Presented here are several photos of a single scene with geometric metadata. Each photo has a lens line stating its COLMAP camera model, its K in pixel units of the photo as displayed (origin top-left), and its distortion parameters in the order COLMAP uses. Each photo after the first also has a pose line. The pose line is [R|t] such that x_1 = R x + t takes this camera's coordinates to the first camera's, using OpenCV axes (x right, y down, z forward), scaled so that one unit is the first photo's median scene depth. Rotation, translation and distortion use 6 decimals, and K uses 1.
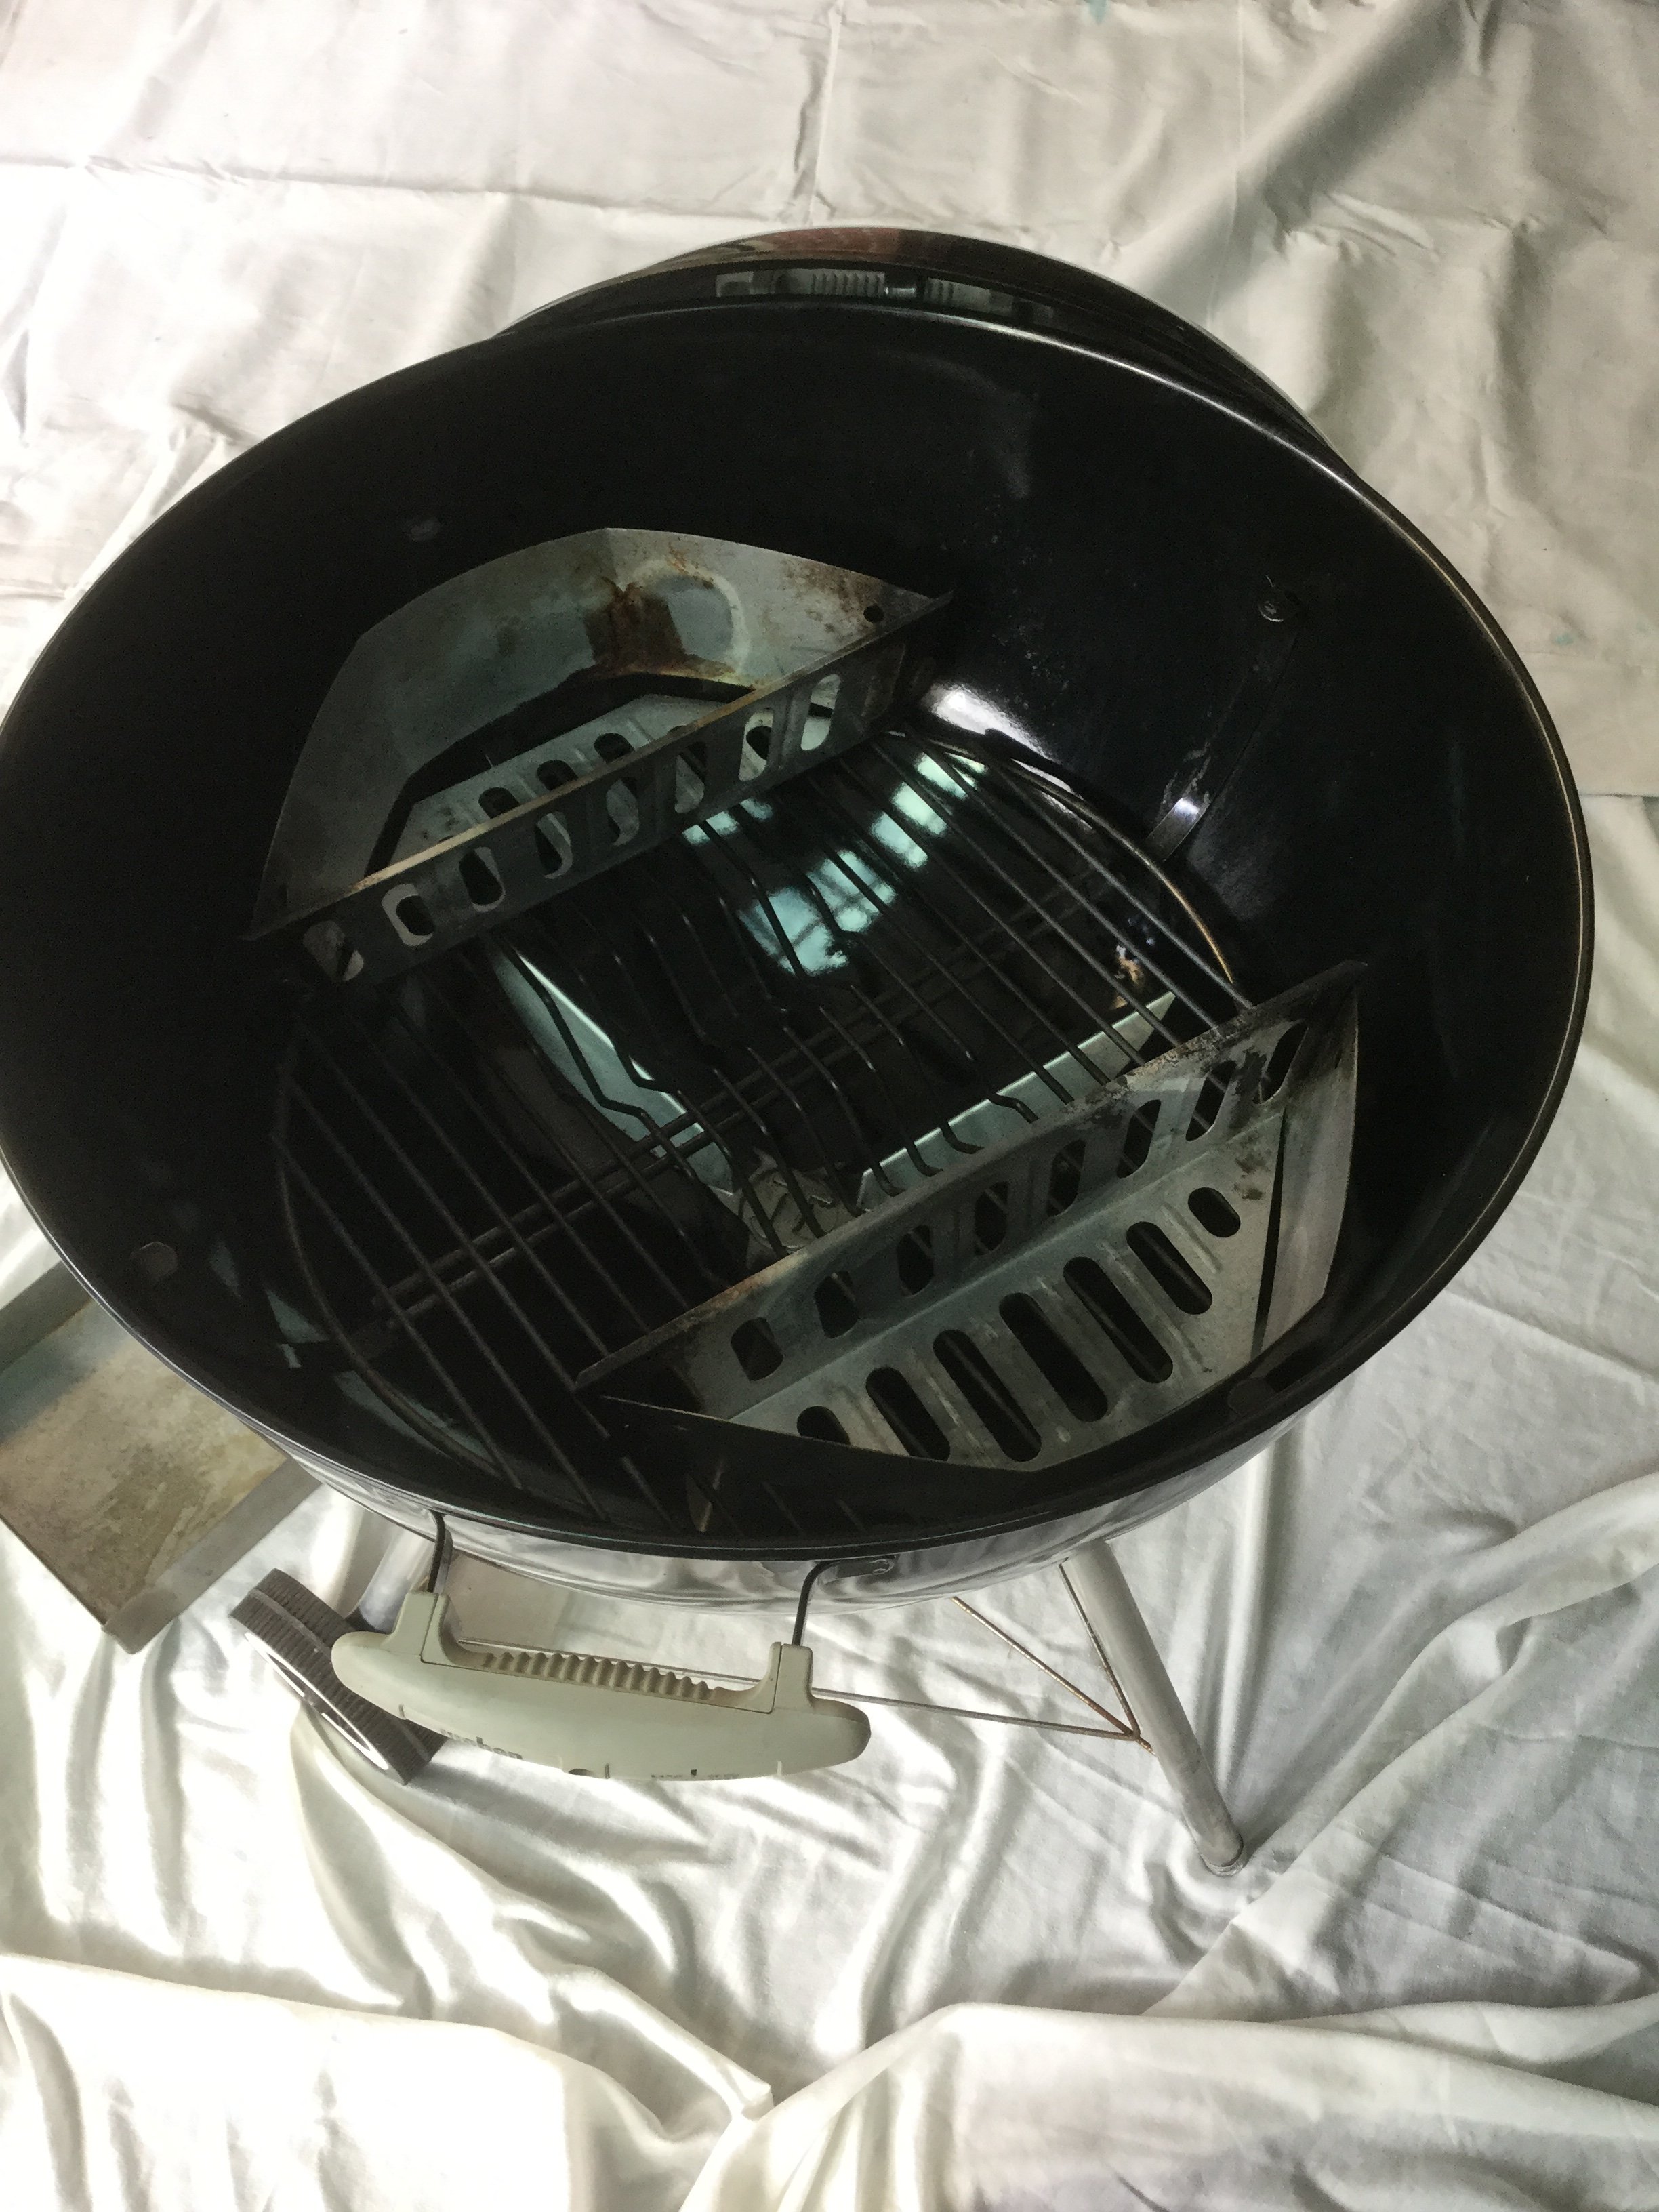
lens RADIAL K [[2010.4, 0, 847.8], [0, 2010.4, 1091.9], [0, 0, 1]] dist [-0.000106, 0.000000]
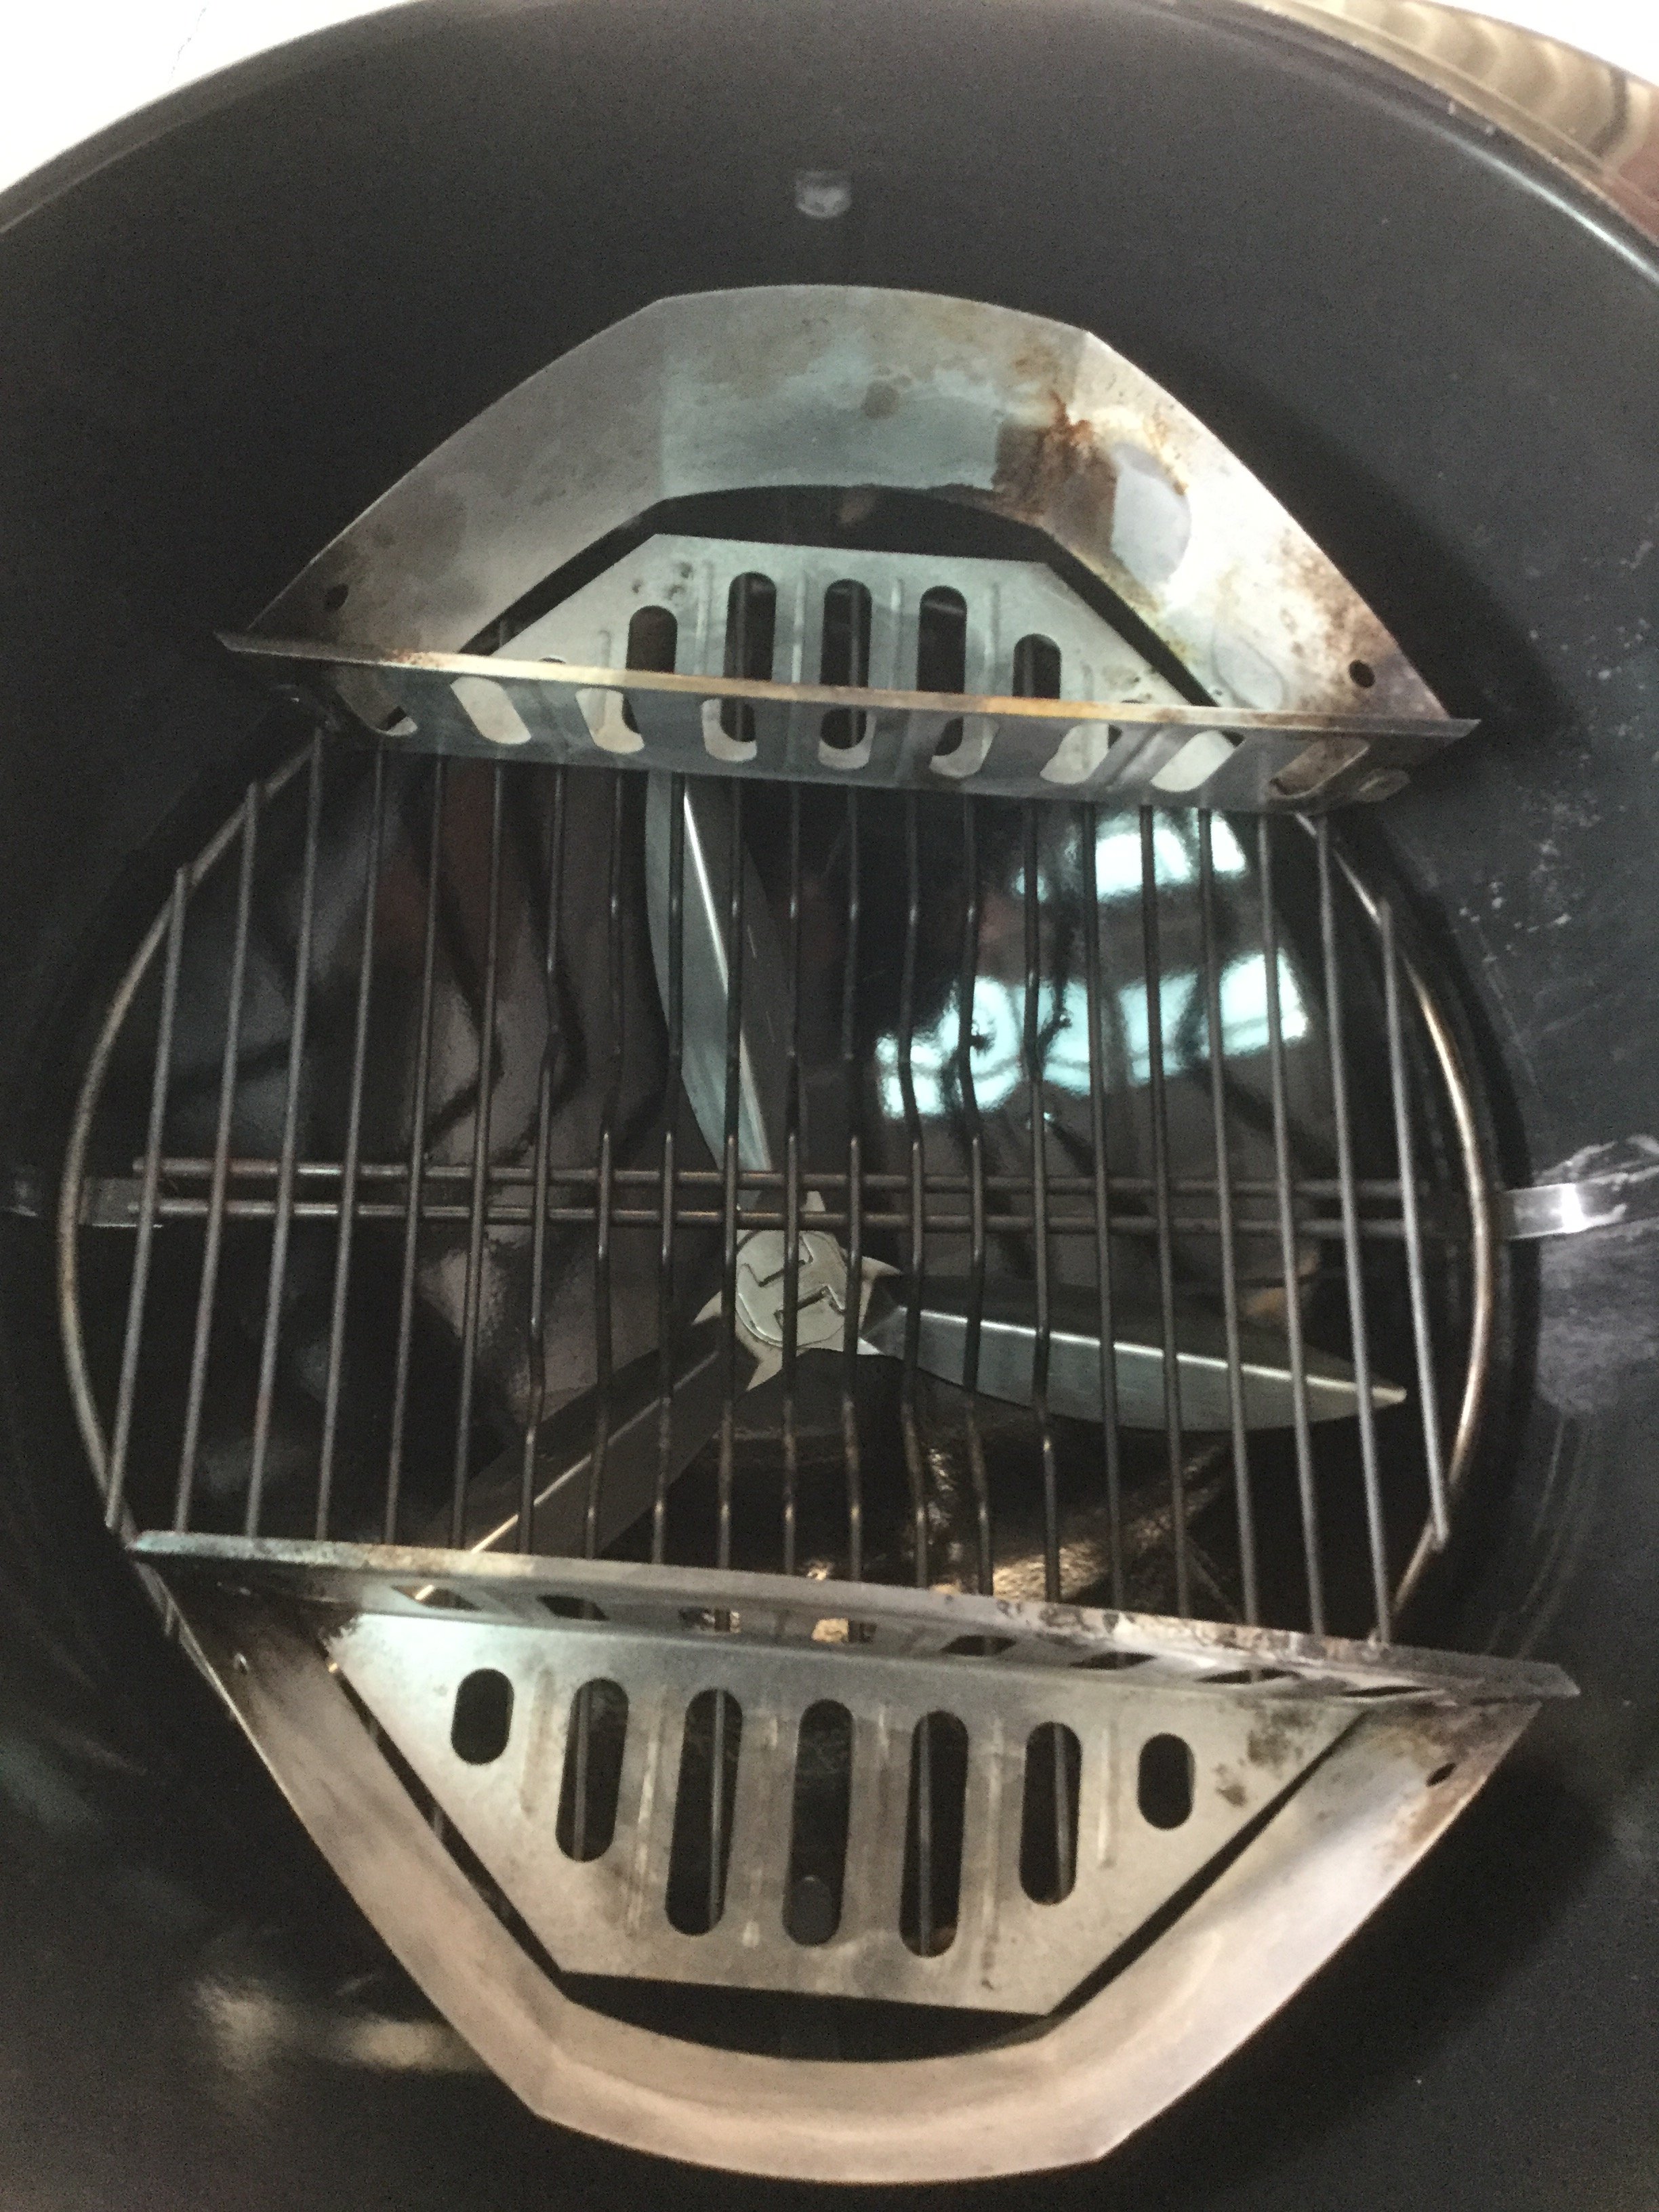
lens RADIAL K [[2010.4, 0, 846.5], [0, 2010.4, 1101.0], [0, 0, 1]] dist [-0.000106, 0.000000]
pose [[0.797735, 0.587284, -0.136806, 0.037644], [-0.533277, 0.792996, 0.294573, -0.176332], [0.281485, -0.162035, 0.945786, 0.251990]]
